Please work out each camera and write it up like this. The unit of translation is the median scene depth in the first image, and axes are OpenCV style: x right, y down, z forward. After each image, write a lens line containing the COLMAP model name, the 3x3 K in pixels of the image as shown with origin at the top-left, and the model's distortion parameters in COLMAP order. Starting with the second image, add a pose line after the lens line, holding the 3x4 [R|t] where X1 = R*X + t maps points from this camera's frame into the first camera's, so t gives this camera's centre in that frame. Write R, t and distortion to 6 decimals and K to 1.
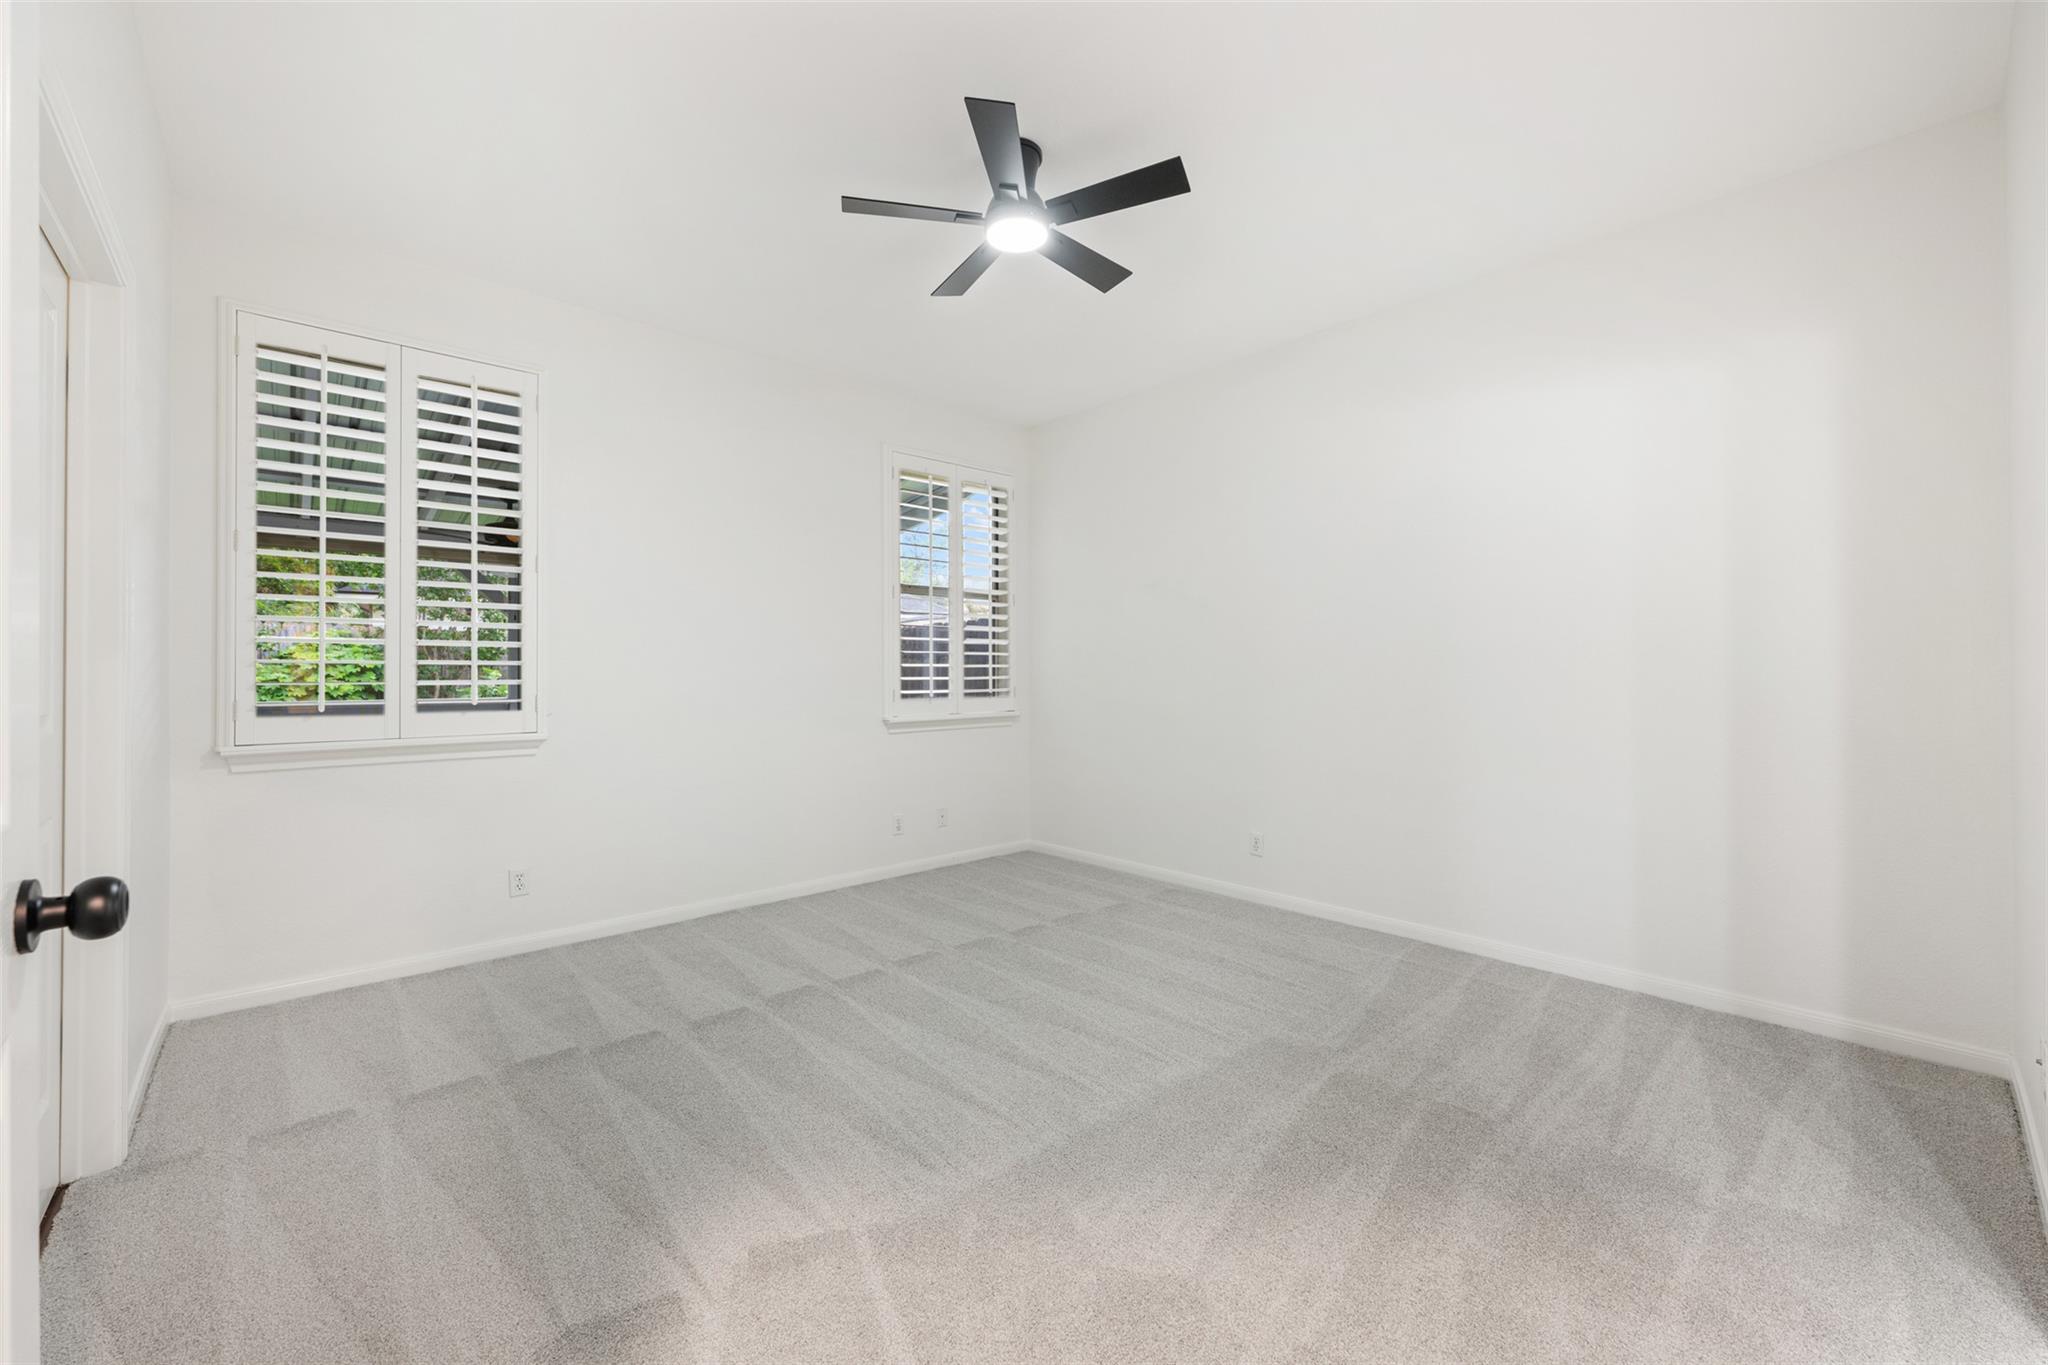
lens RADIAL K [[810.9, 0, 1024.0], [0, 810.9, 682.5], [0, 0, 1]] dist [-0.002044, 0.000214]
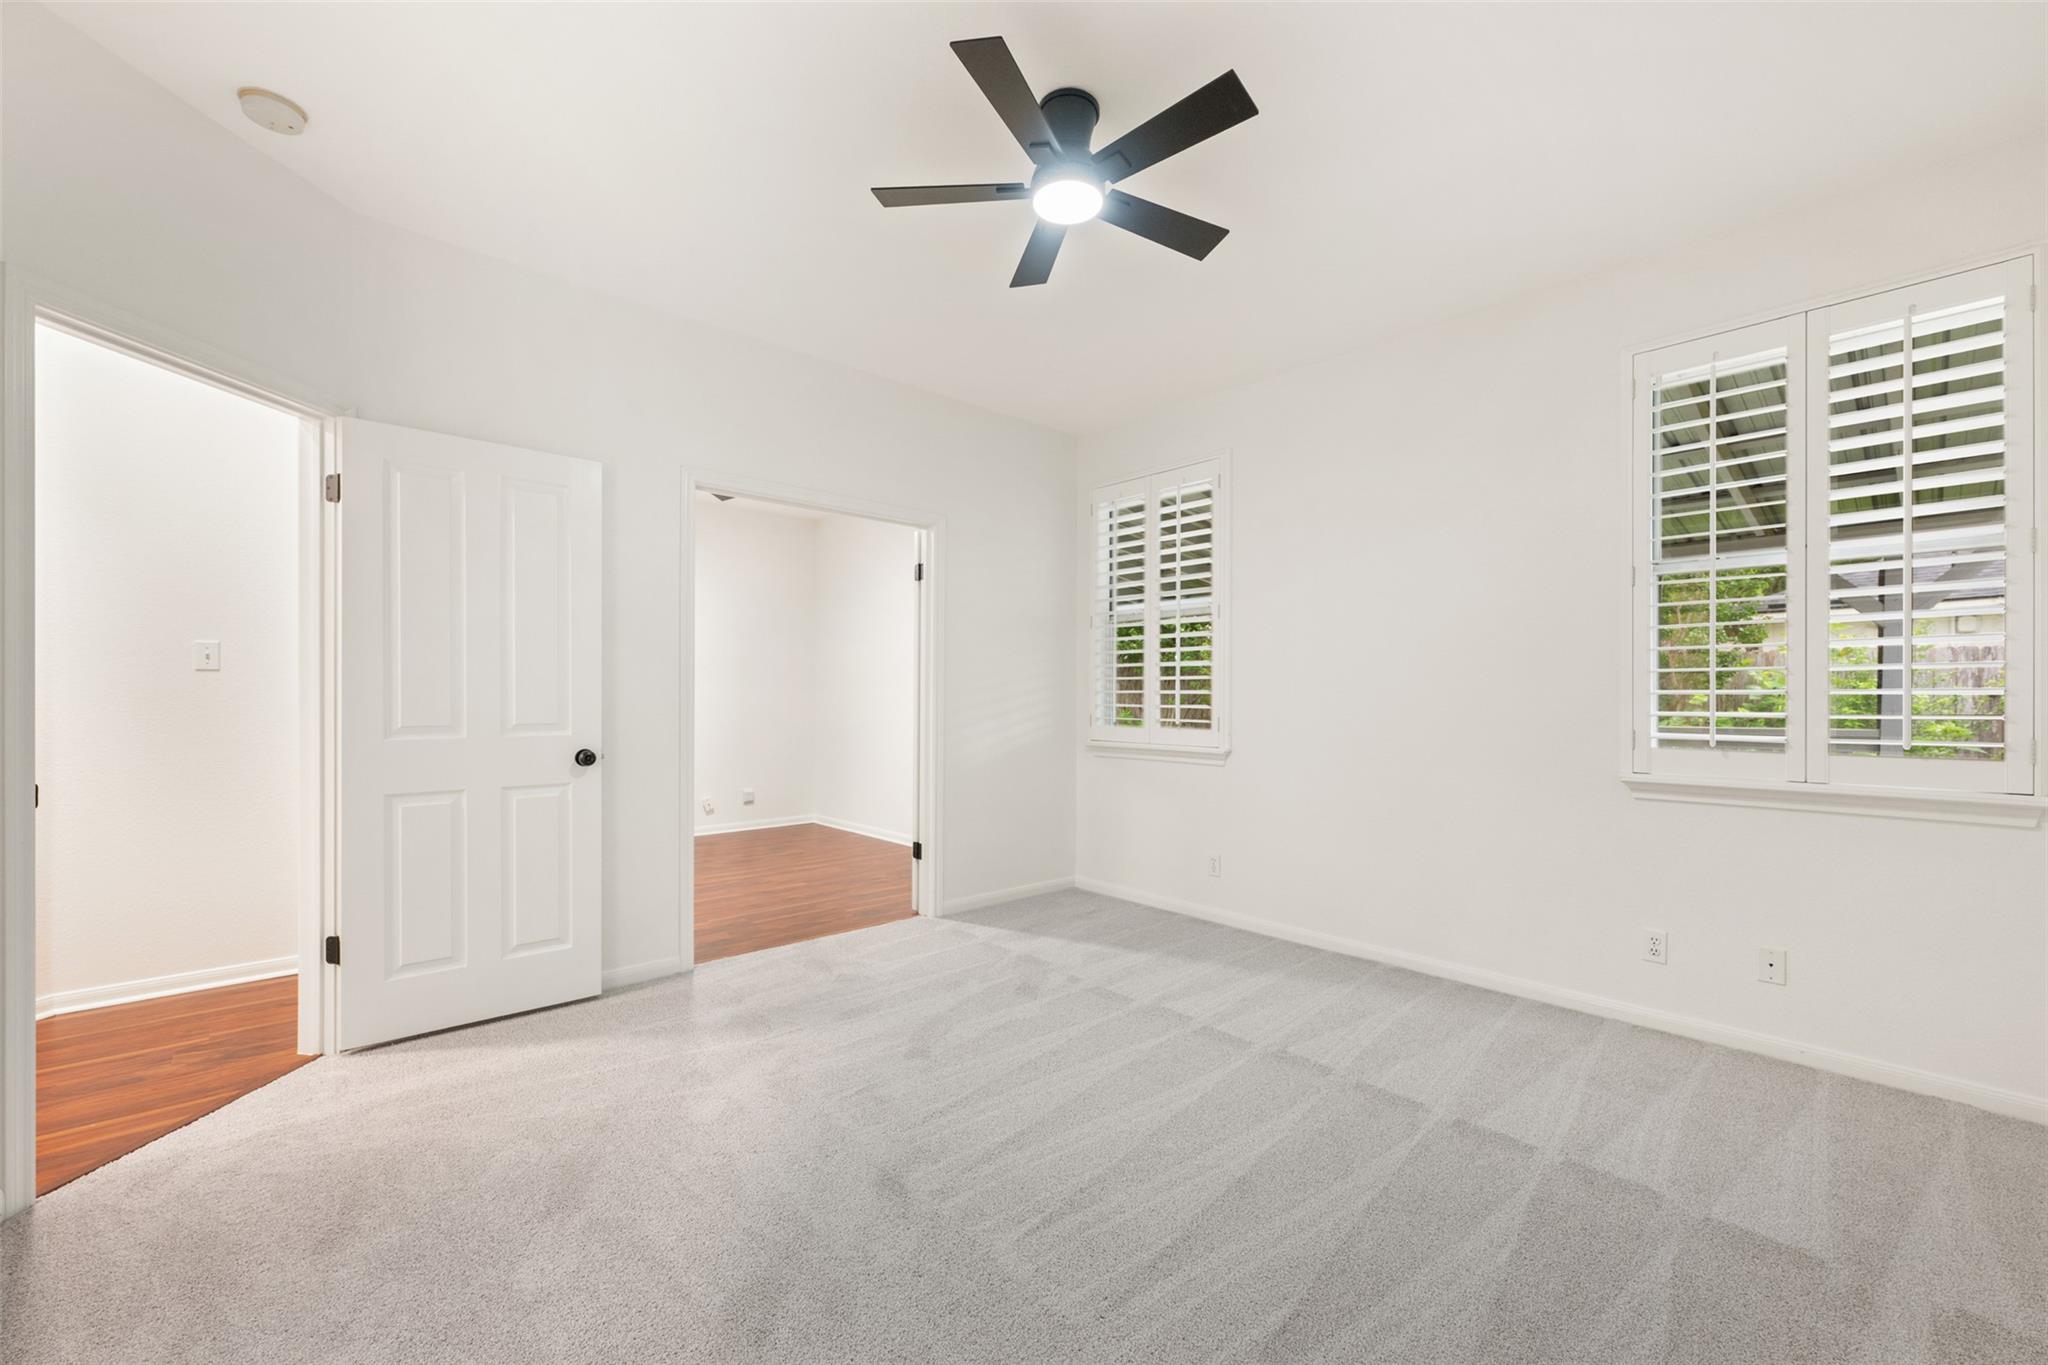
lens RADIAL K [[829.7, 0, 1046.3], [0, 829.7, 696.3], [0, 0, 1]] dist [-0.000631, 0.000041]
pose [[0.019663, -0.002056, -0.999805, 0.479155], [-0.021897, 0.999757, -0.002486, -0.005717], [0.999567, 0.021941, 0.019613, 0.515133]]
